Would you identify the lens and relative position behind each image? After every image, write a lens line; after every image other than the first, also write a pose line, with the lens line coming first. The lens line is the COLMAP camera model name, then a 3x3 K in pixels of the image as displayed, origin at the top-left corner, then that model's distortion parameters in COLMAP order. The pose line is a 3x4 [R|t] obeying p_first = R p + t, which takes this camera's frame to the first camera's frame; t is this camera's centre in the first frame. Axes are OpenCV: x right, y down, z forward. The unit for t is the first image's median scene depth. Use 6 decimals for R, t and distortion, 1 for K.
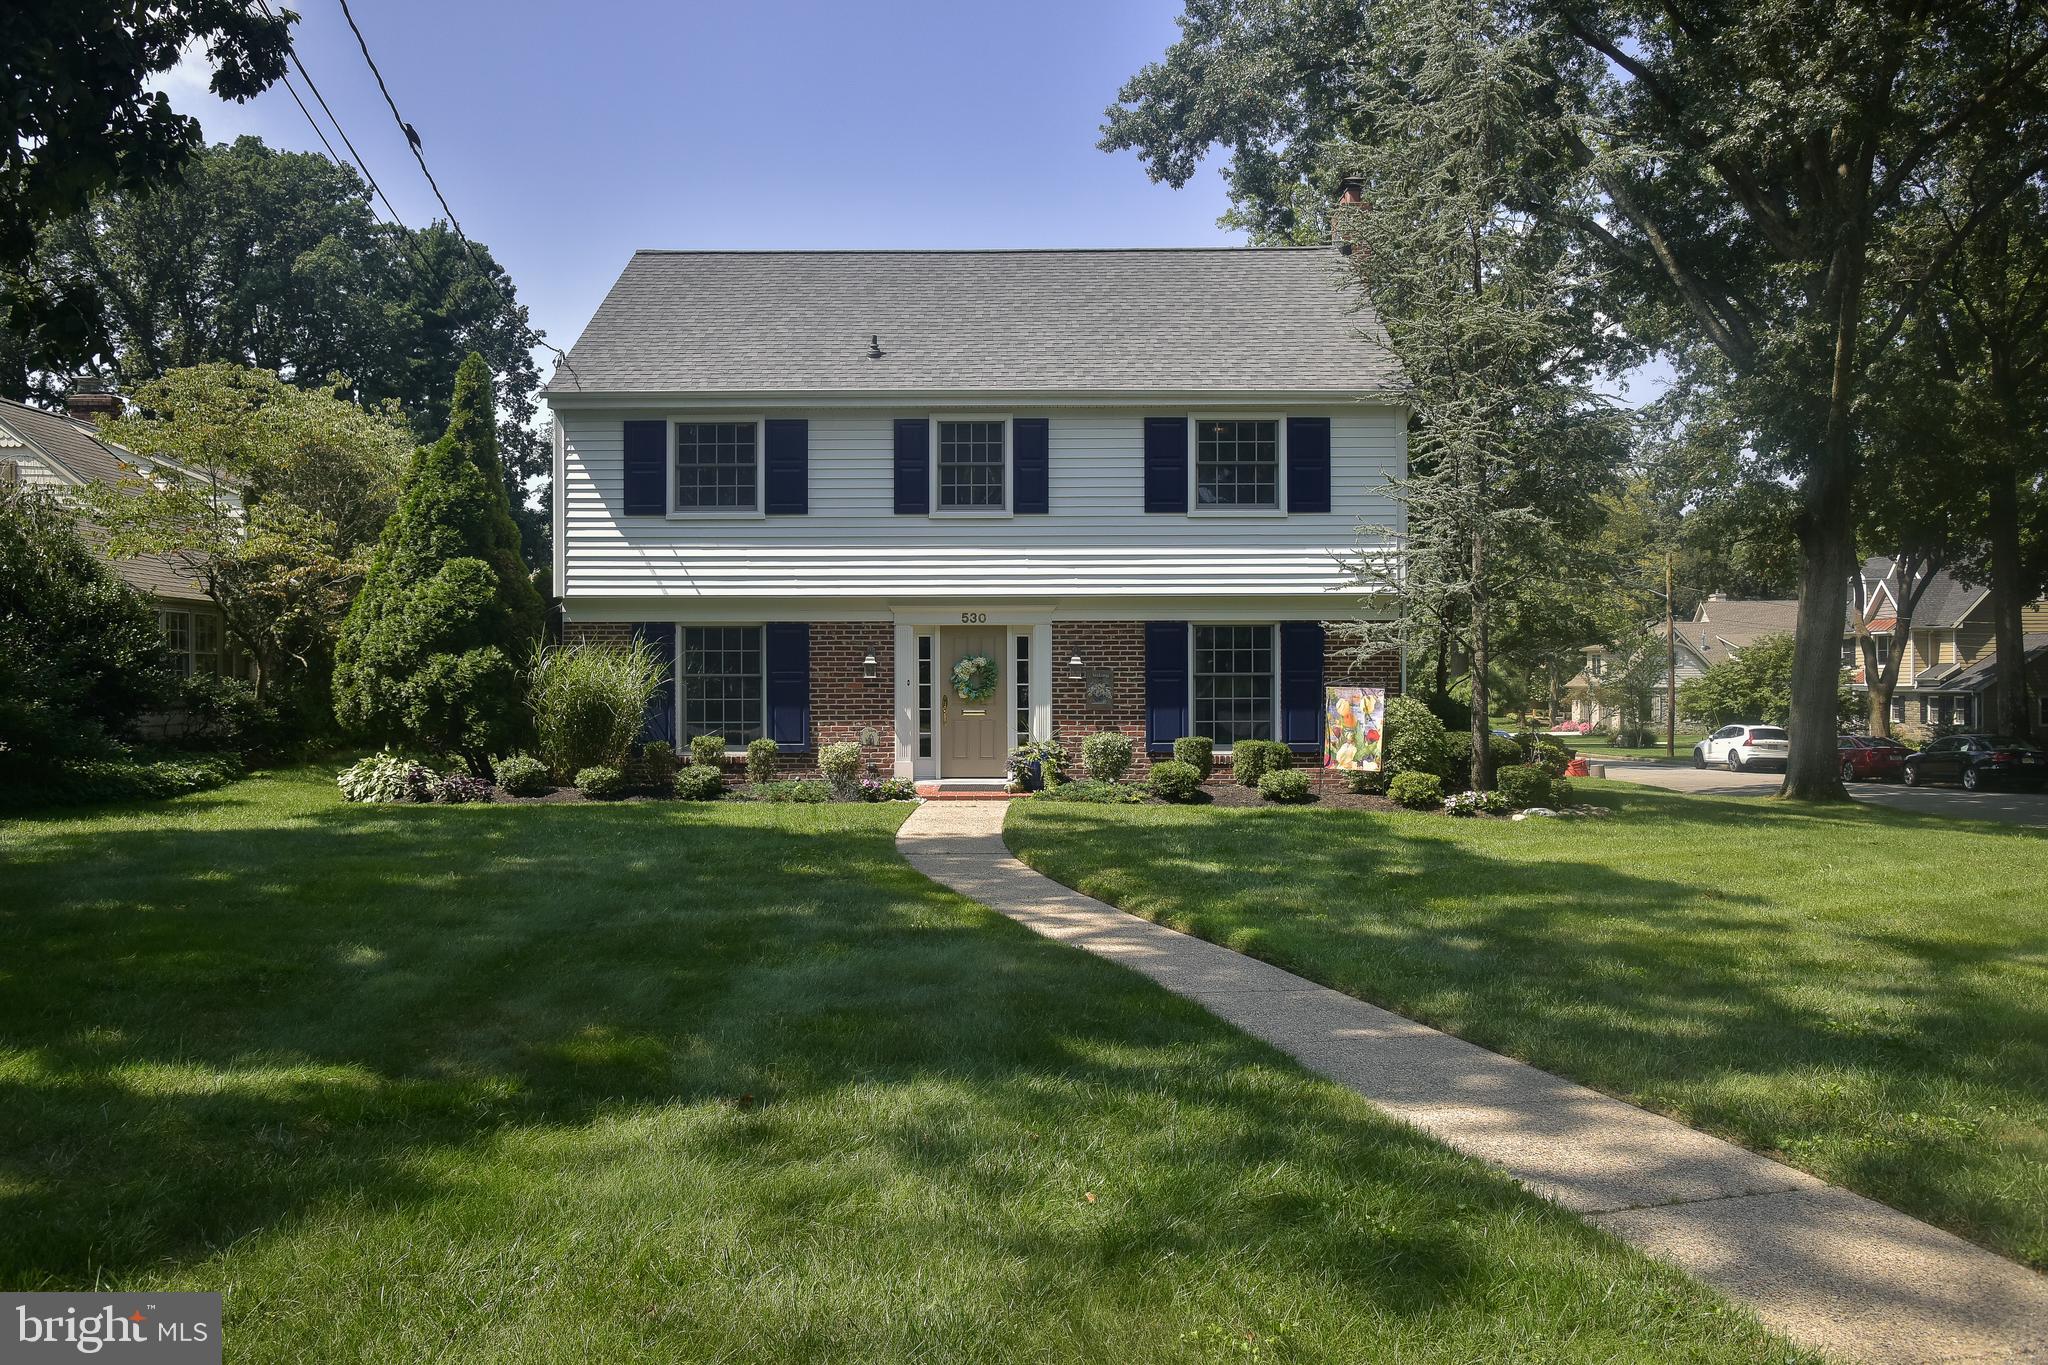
lens RADIAL K [[1559.3, 0, 1024.0], [0, 1559.3, 682.5], [0, 0, 1]] dist [-0.024538, -0.004520]
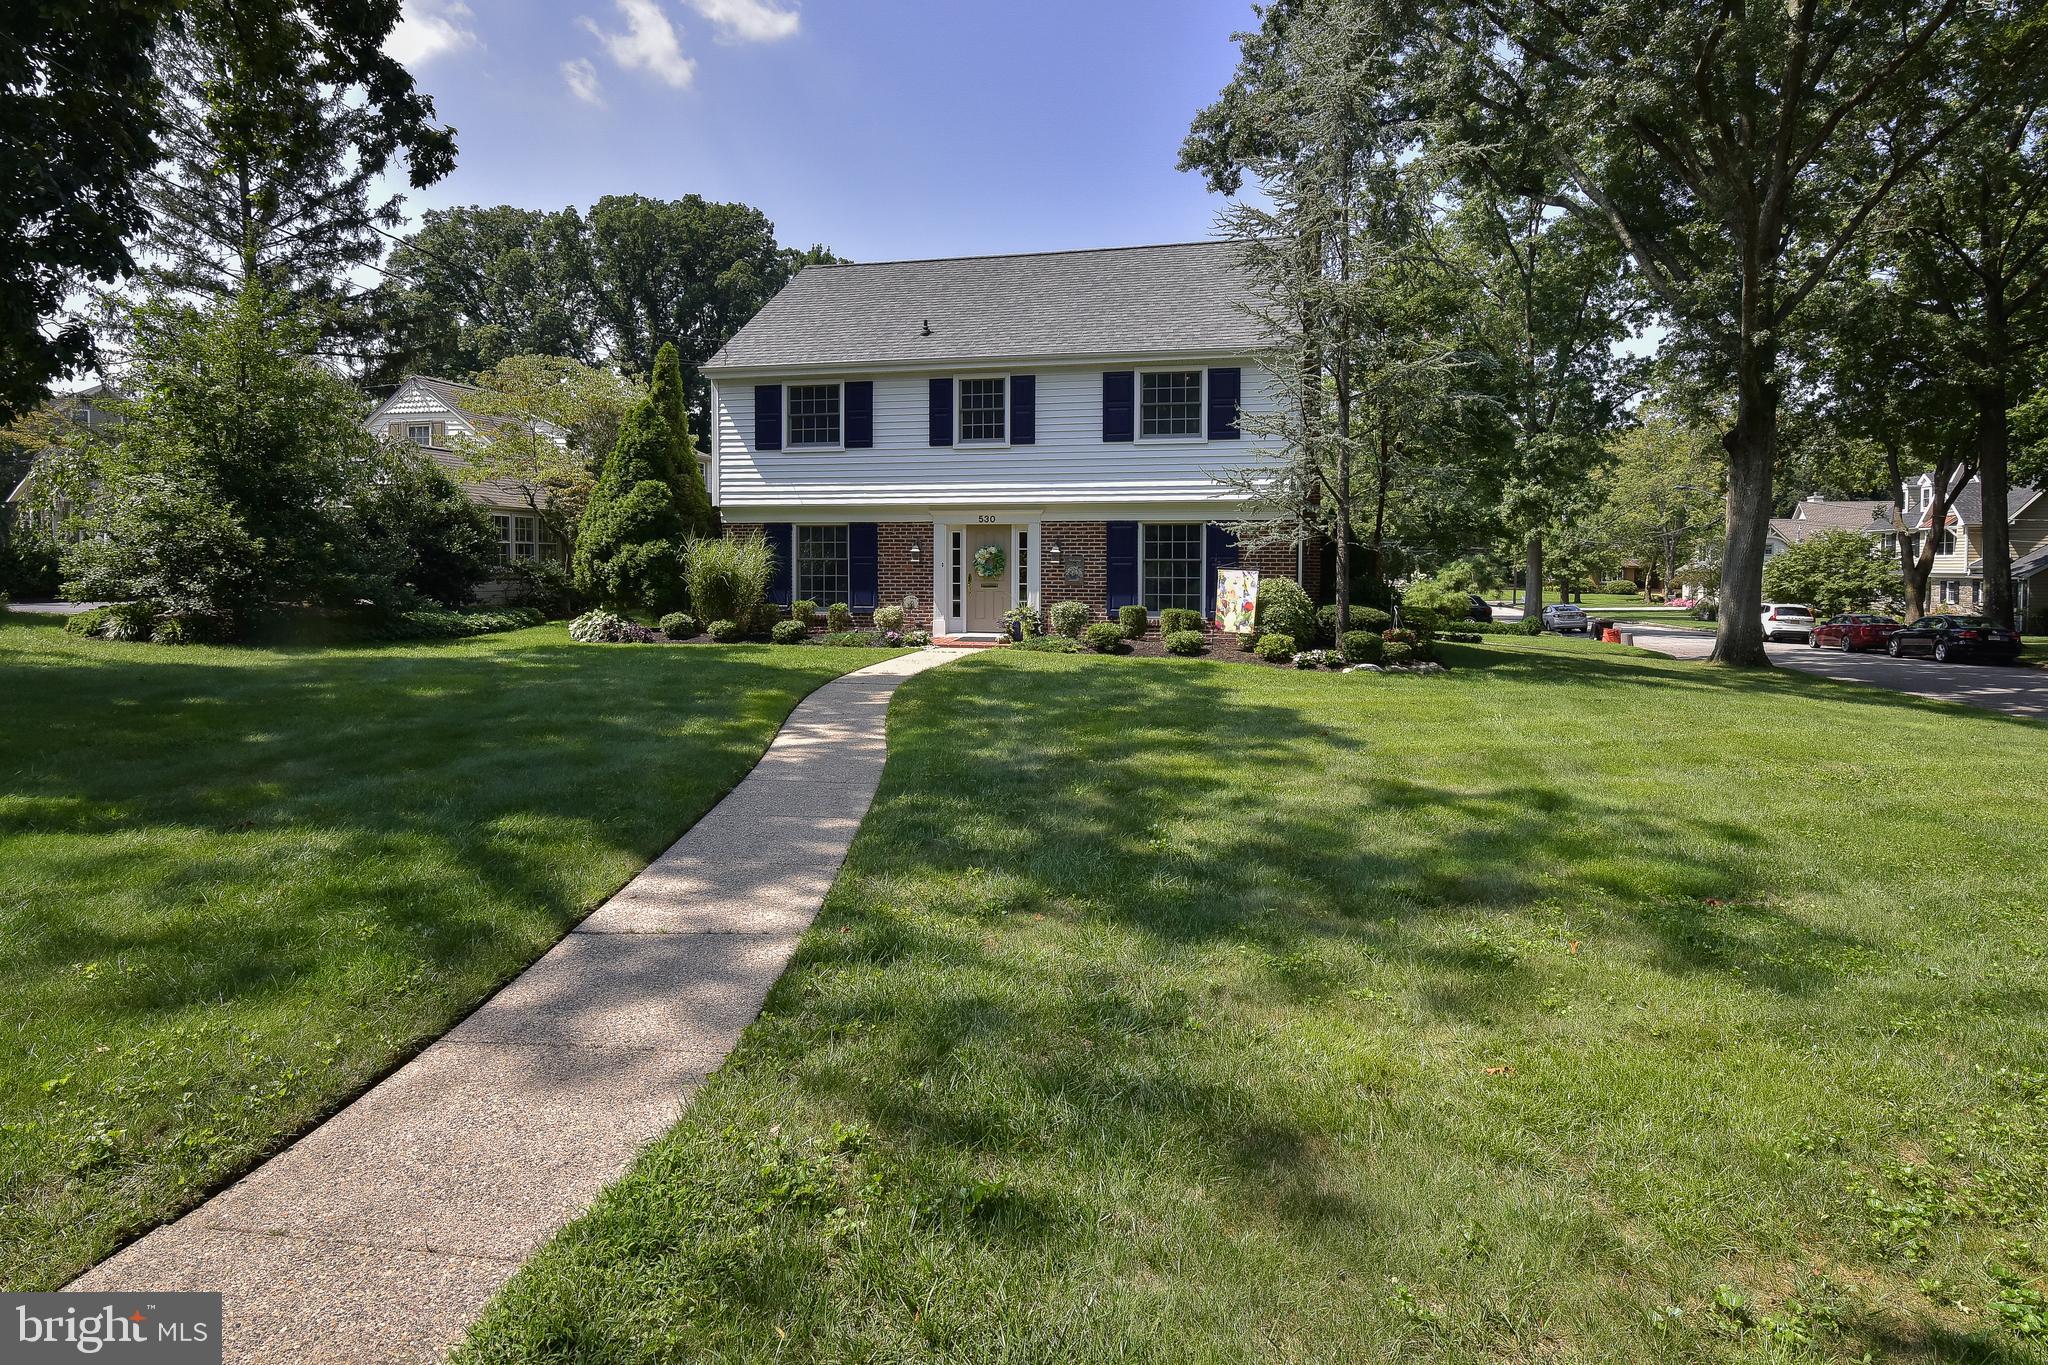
lens RADIAL K [[1124.1, 0, 1040.7], [0, 1124.1, 592.0], [0, 0, 1]] dist [-0.000738, 0.000096]
pose [[0.974804, 0.010933, -0.222793, 0.245752], [-0.004991, 0.999617, 0.027214, -0.003496], [0.223006, -0.025417, 0.974486, 0.018995]]
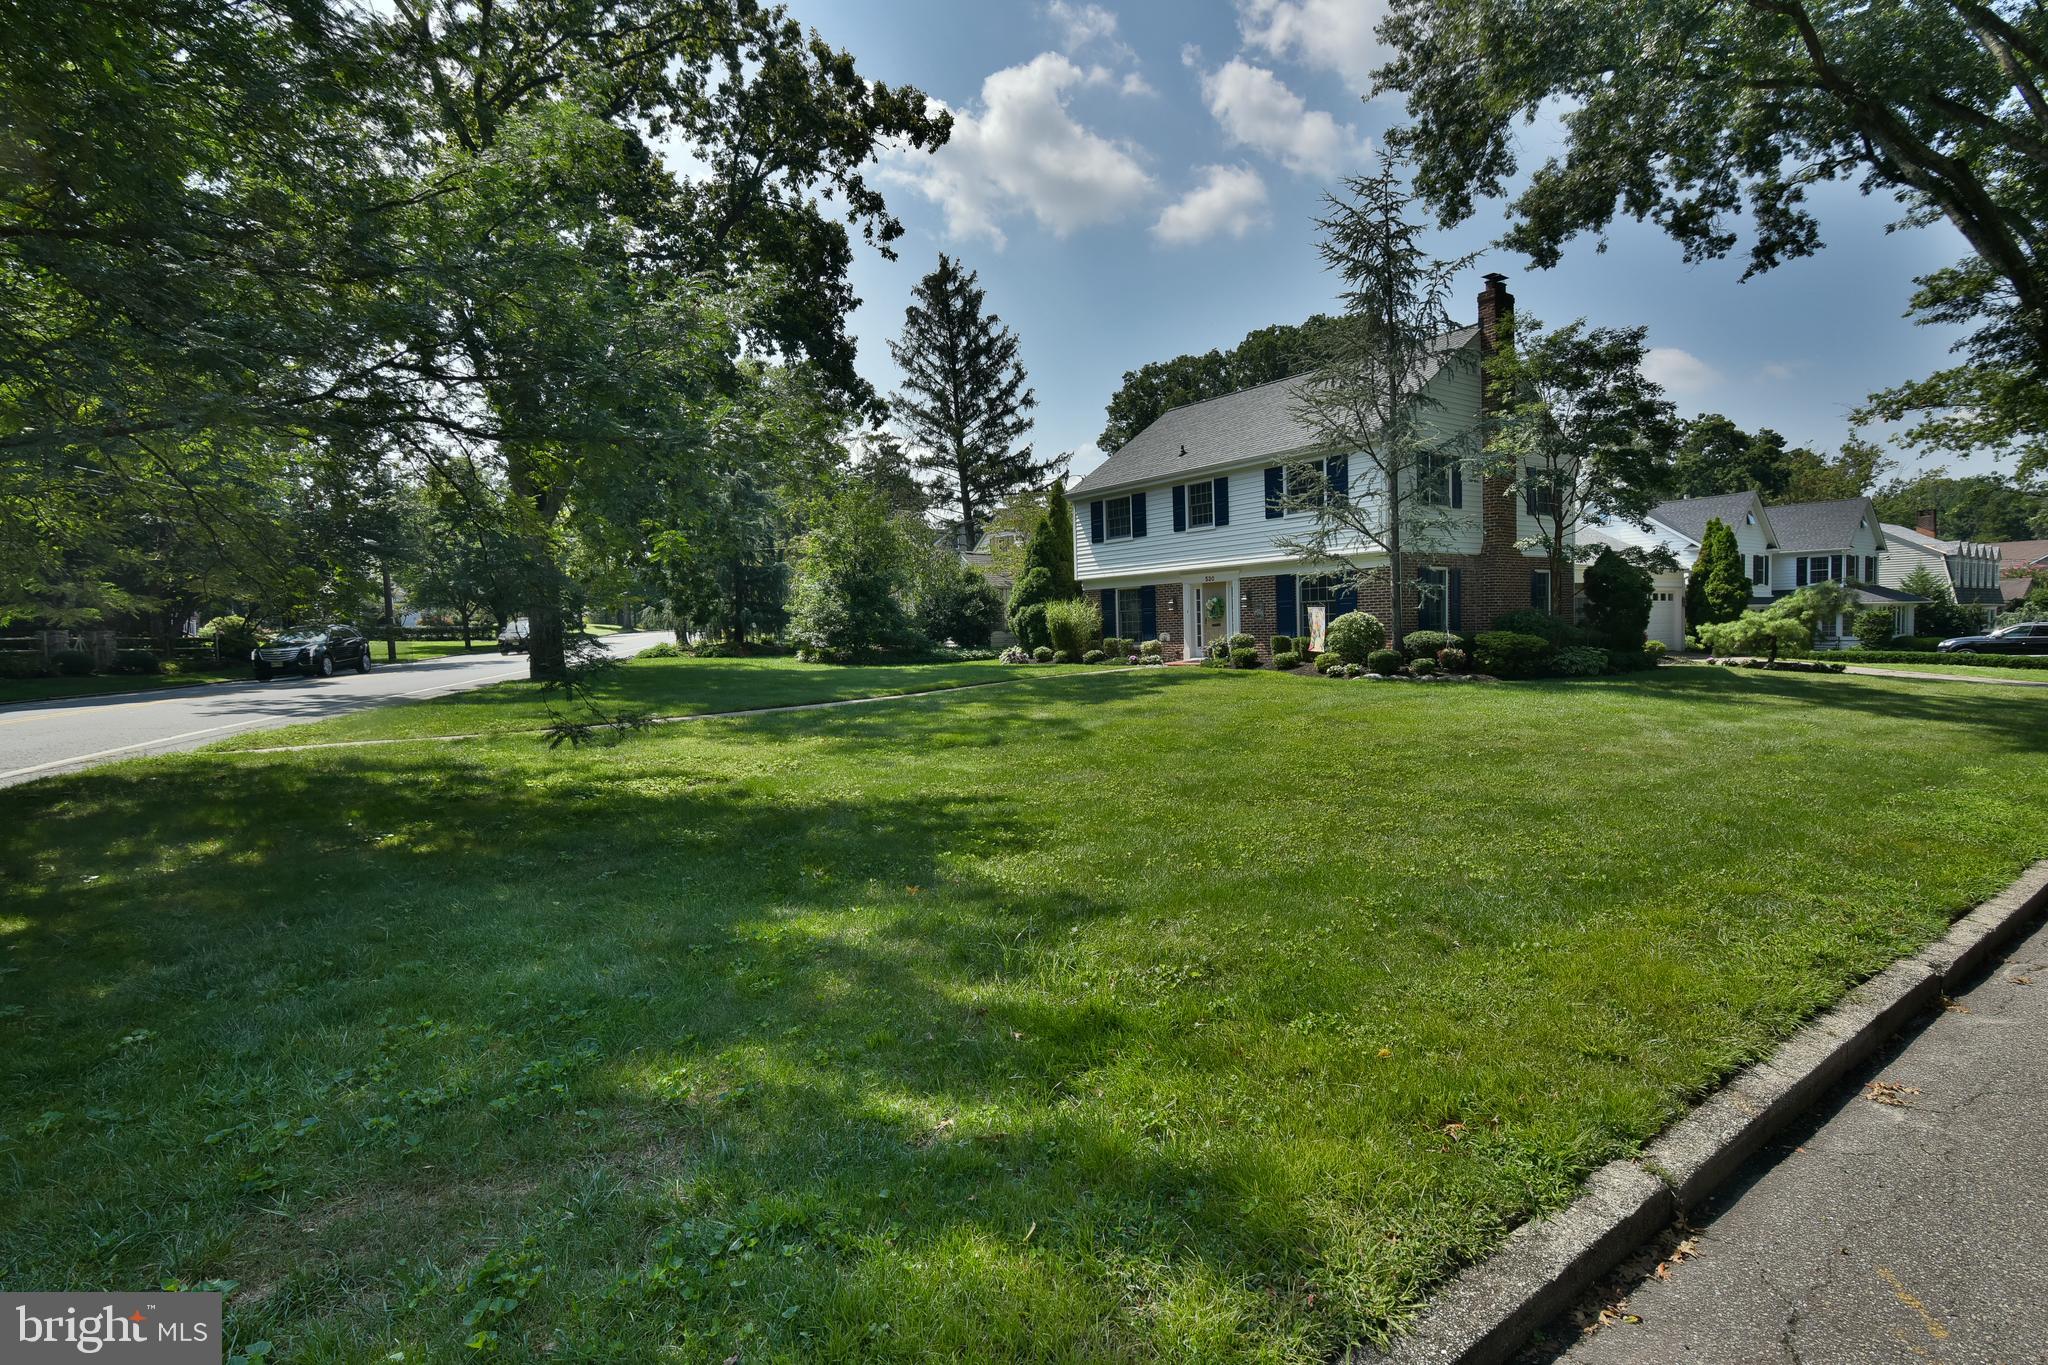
lens RADIAL K [[990.3, 0, 1047.1], [0, 990.3, 707.4], [0, 0, 1]] dist [-0.025158, 0.001513]
pose [[0.613521, 0.044383, -0.788430, 0.882873], [0.030329, 0.996358, 0.079689, 0.017014], [0.789095, -0.072803, 0.609941, 0.024774]]
